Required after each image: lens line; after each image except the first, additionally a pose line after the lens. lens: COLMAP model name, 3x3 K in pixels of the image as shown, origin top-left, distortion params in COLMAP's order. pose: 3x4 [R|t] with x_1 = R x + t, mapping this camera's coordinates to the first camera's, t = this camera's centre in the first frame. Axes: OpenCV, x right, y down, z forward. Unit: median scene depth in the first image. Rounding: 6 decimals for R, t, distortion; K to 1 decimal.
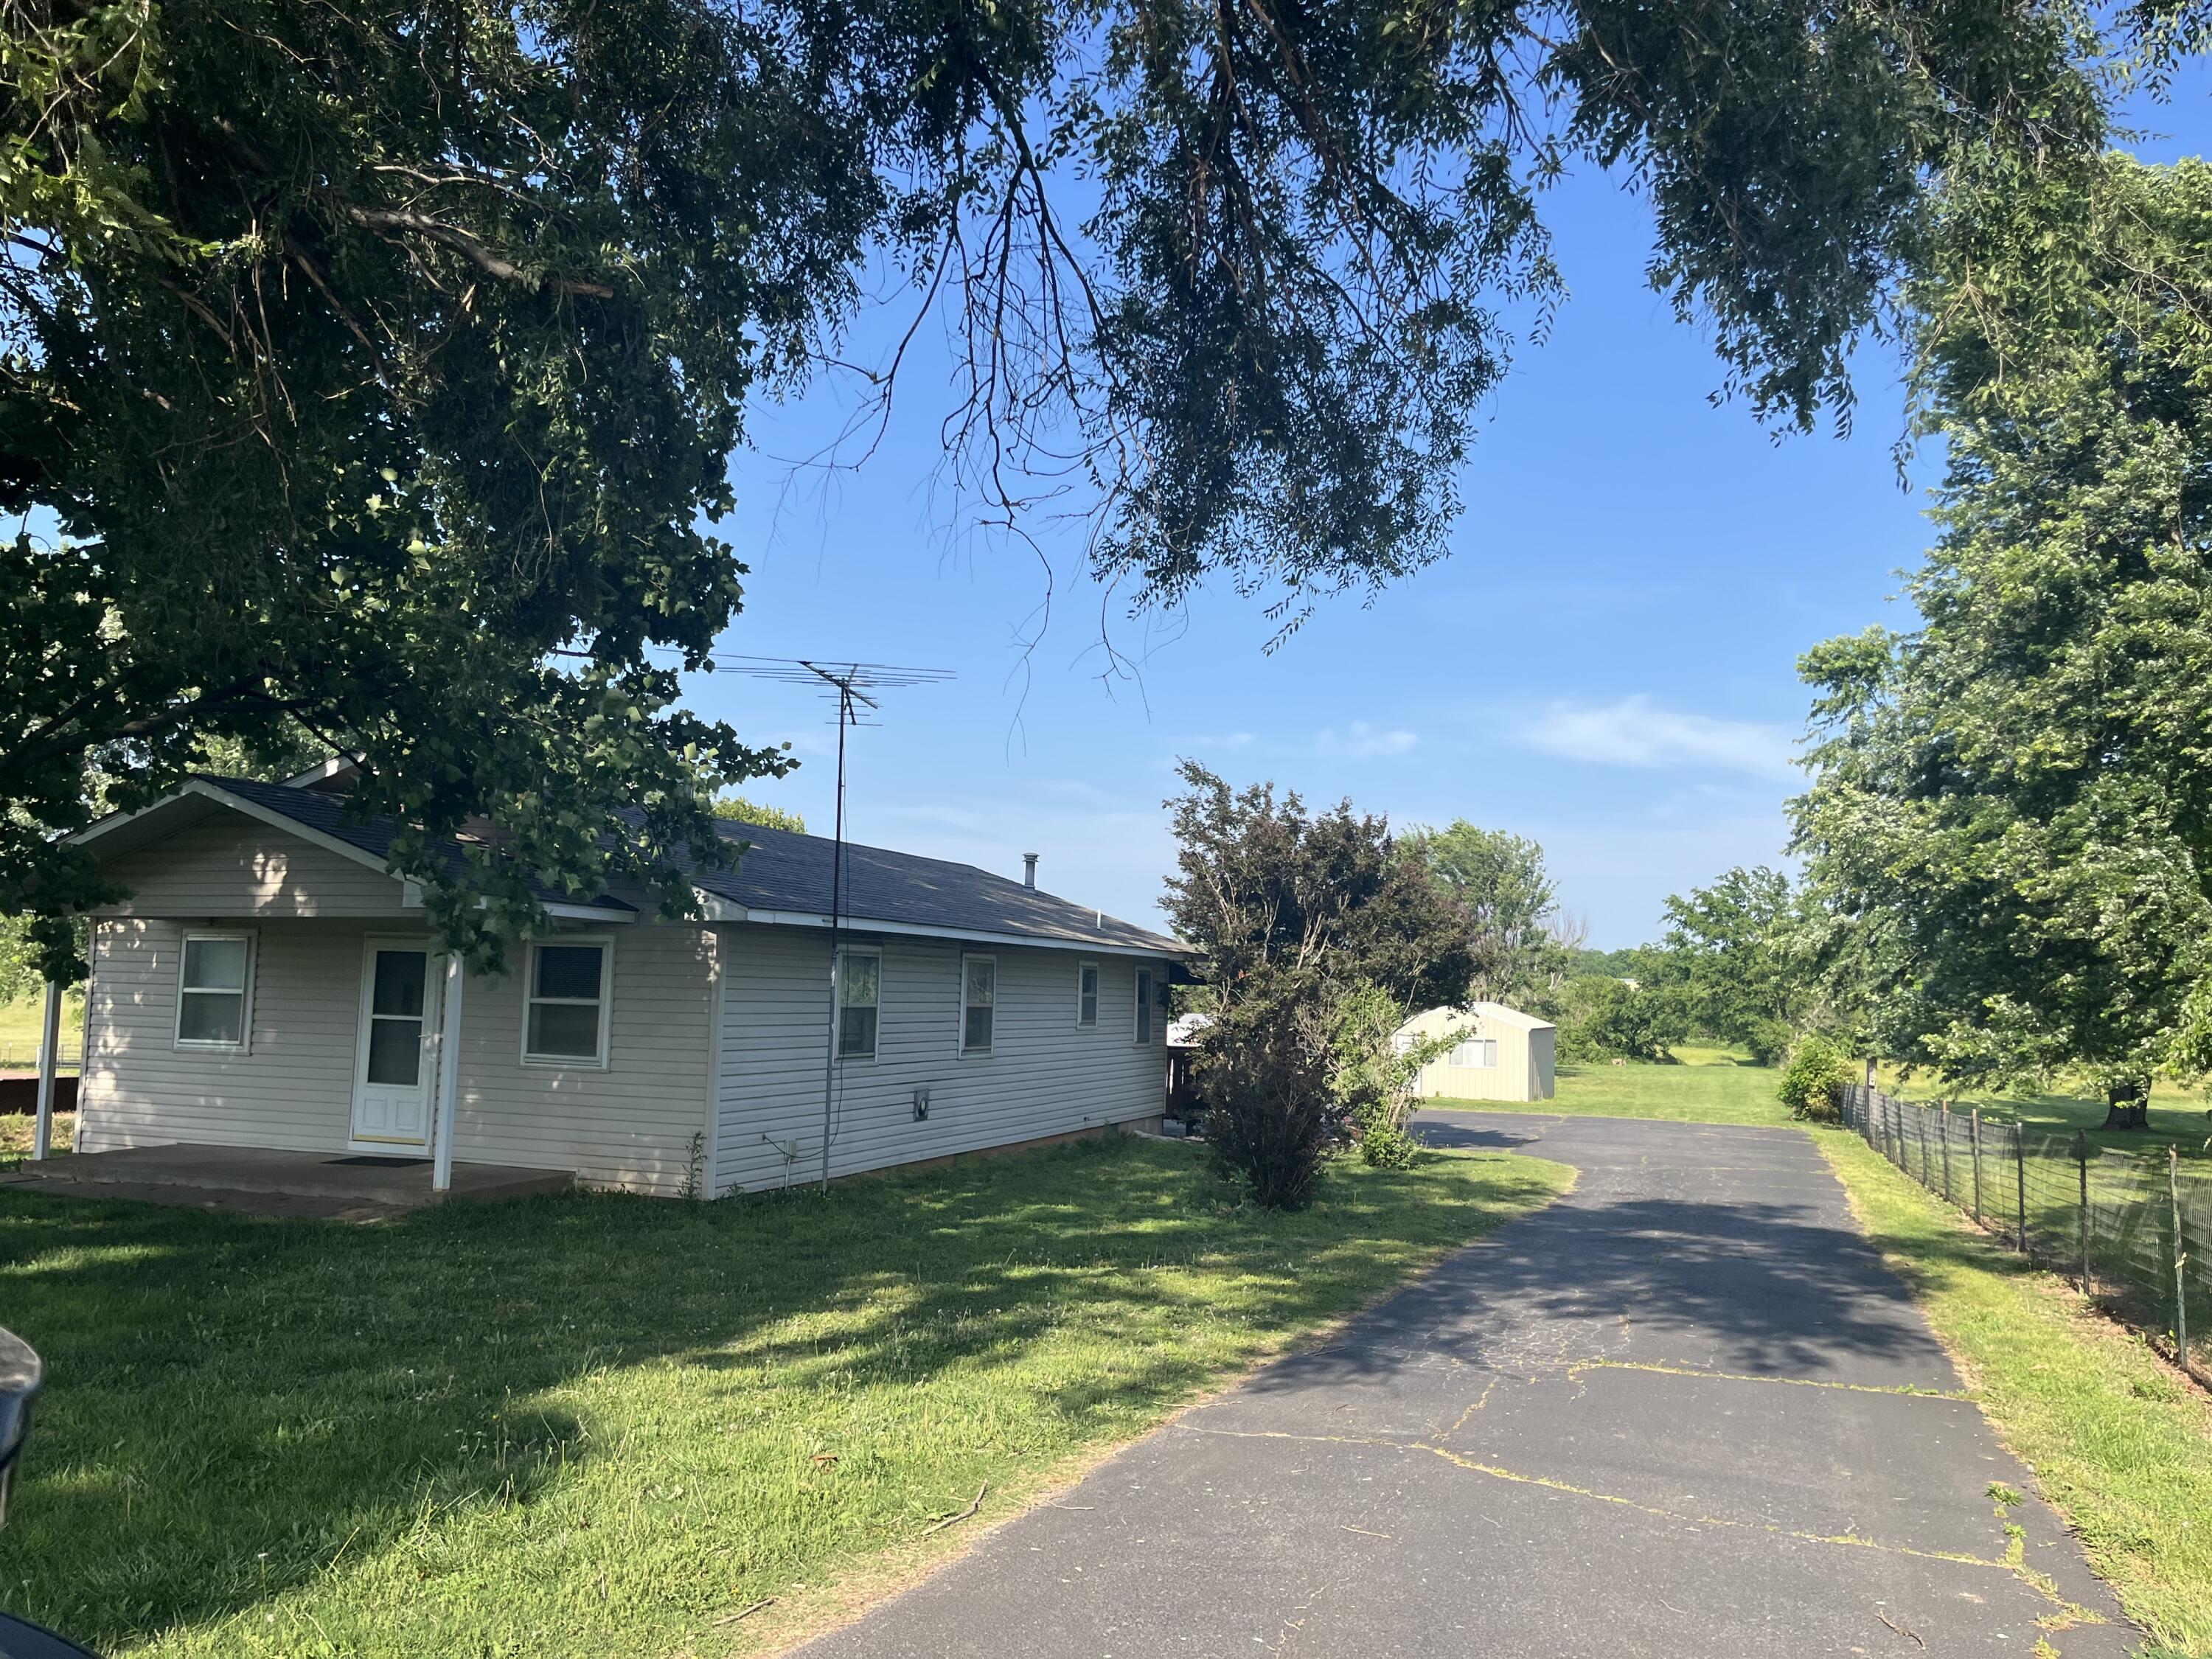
lens RADIAL K [[1658.2, 0, 1106.0], [0, 1658.2, 829.5], [0, 0, 1]] dist [0.047147, -0.003529]
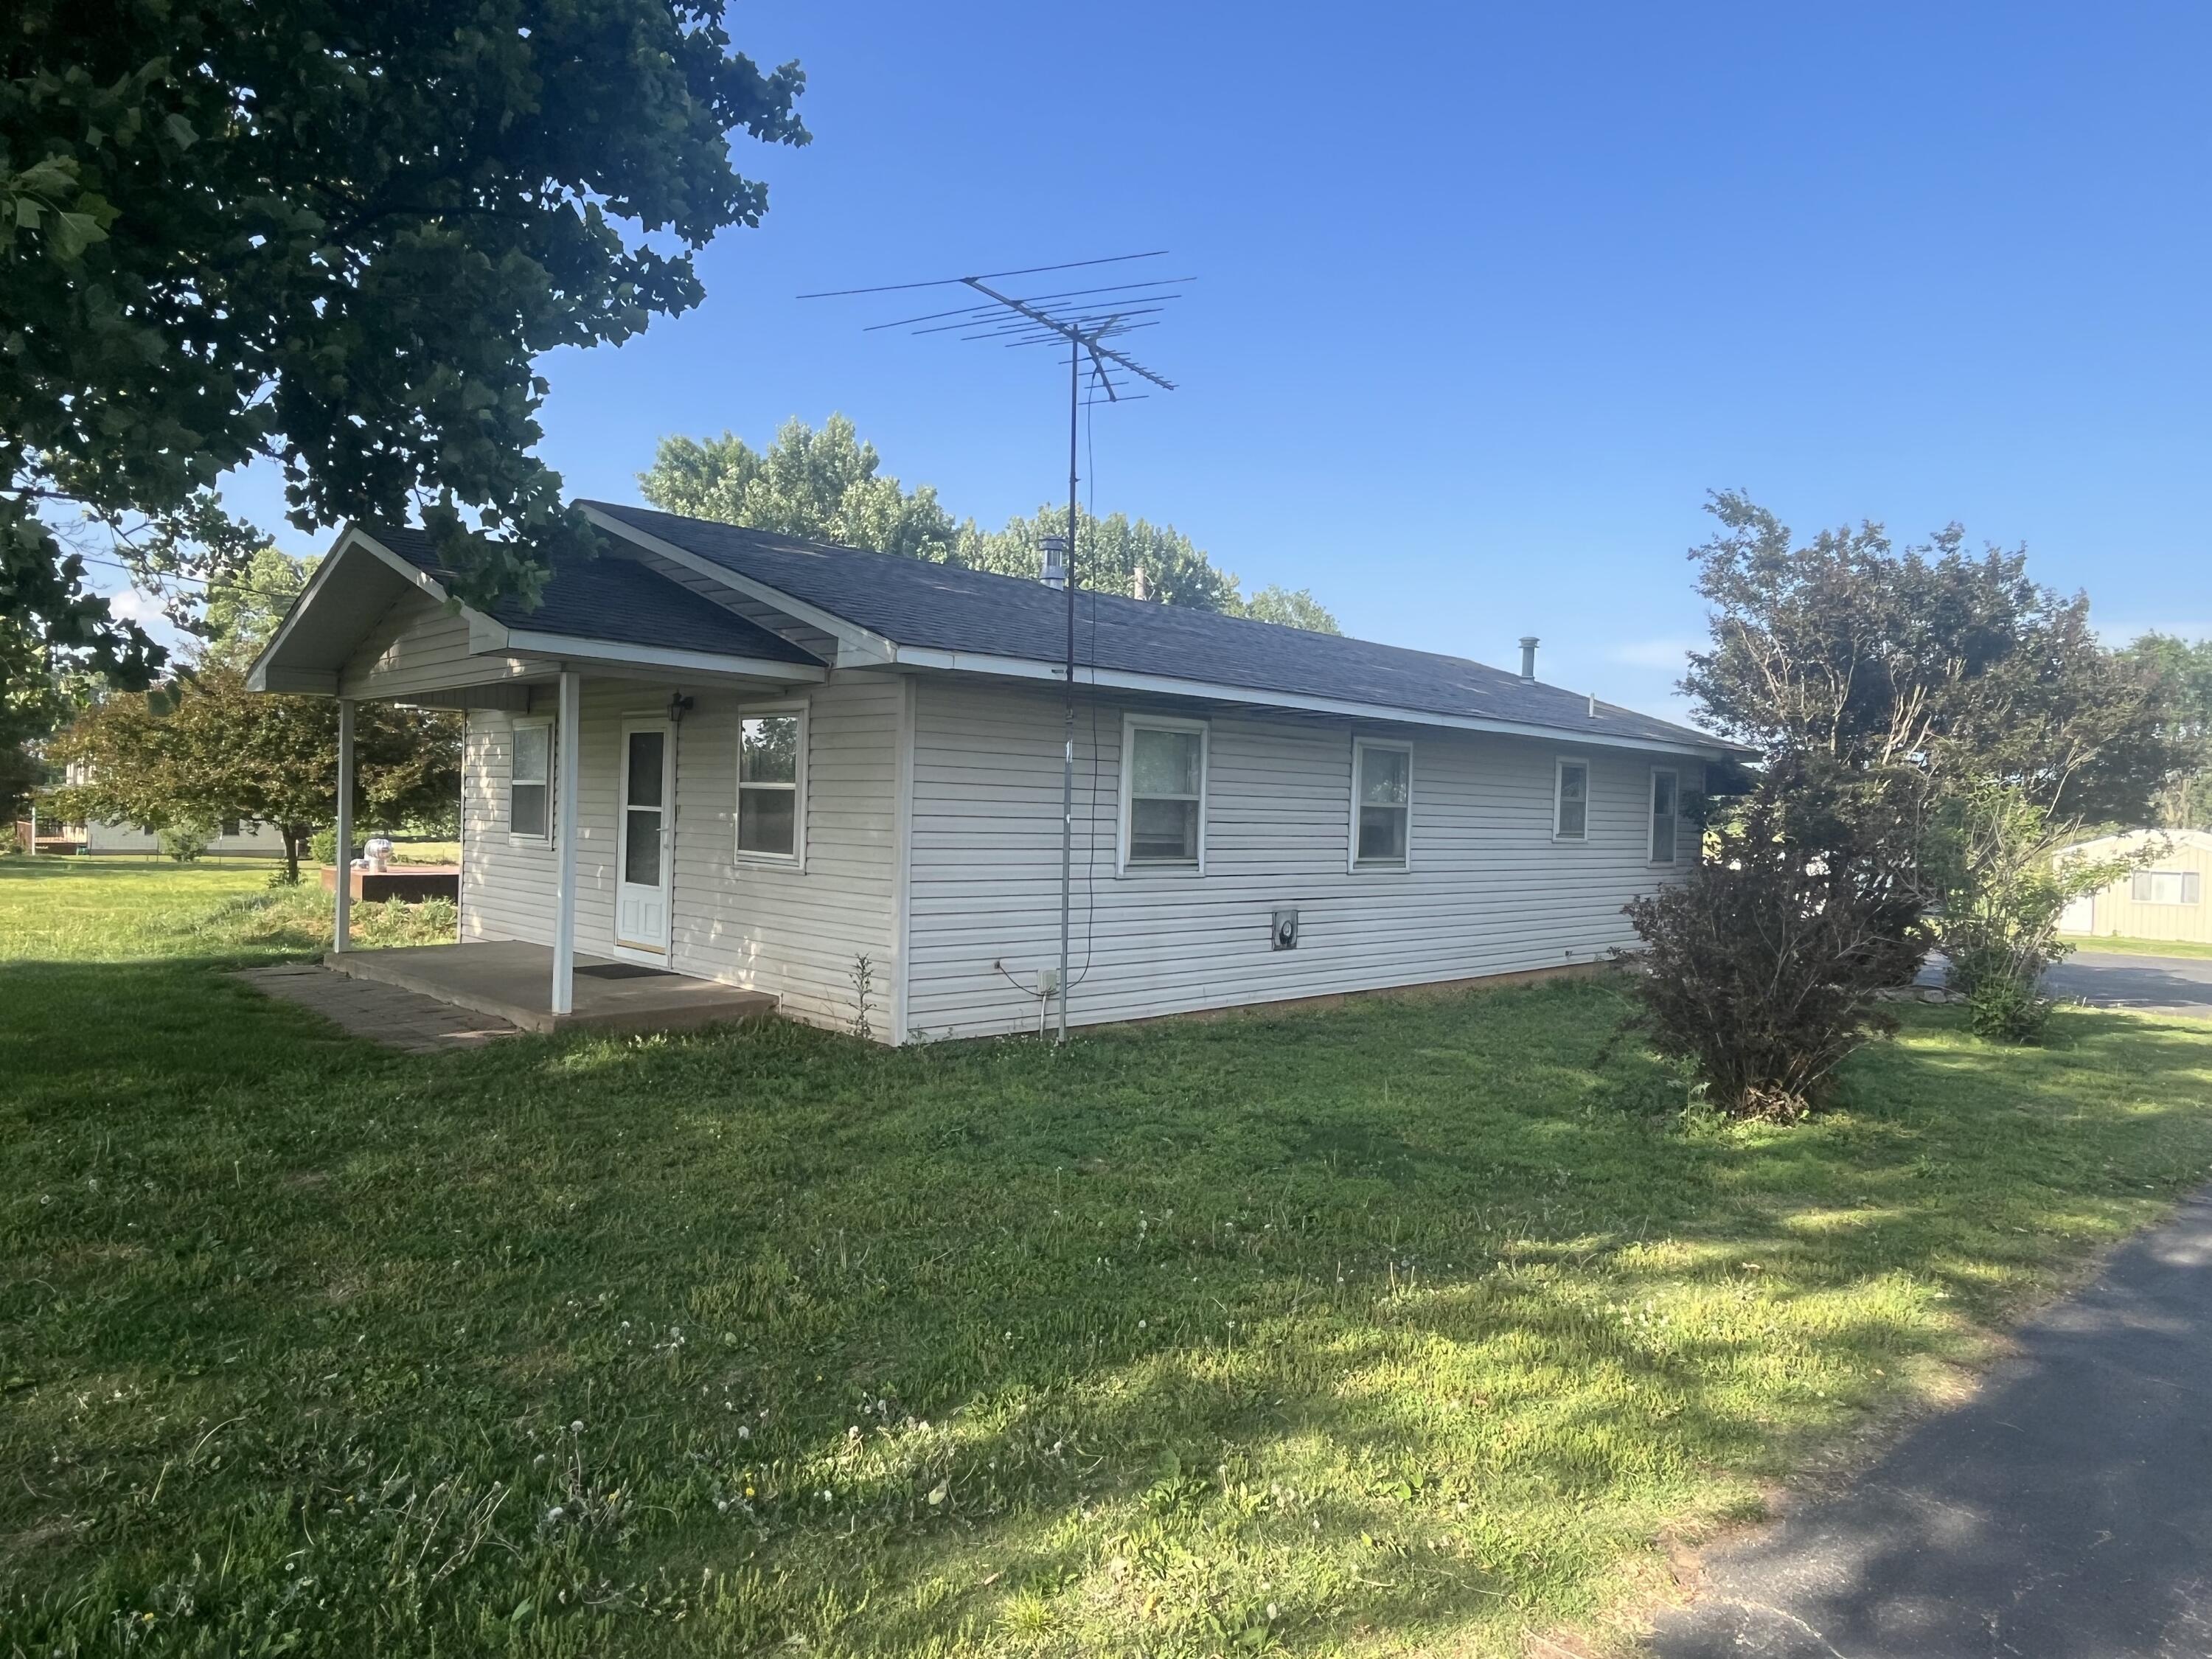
lens RADIAL K [[1388.0, 0, 1111.4], [0, 1388.0, 824.2], [0, 0, 1]] dist [-0.002420, -0.000813]
pose [[0.906945, 0.002063, -0.421244, 0.090632], [0.038019, 0.995506, 0.086729, 0.060539], [0.419530, -0.094673, 0.902791, 0.404642]]
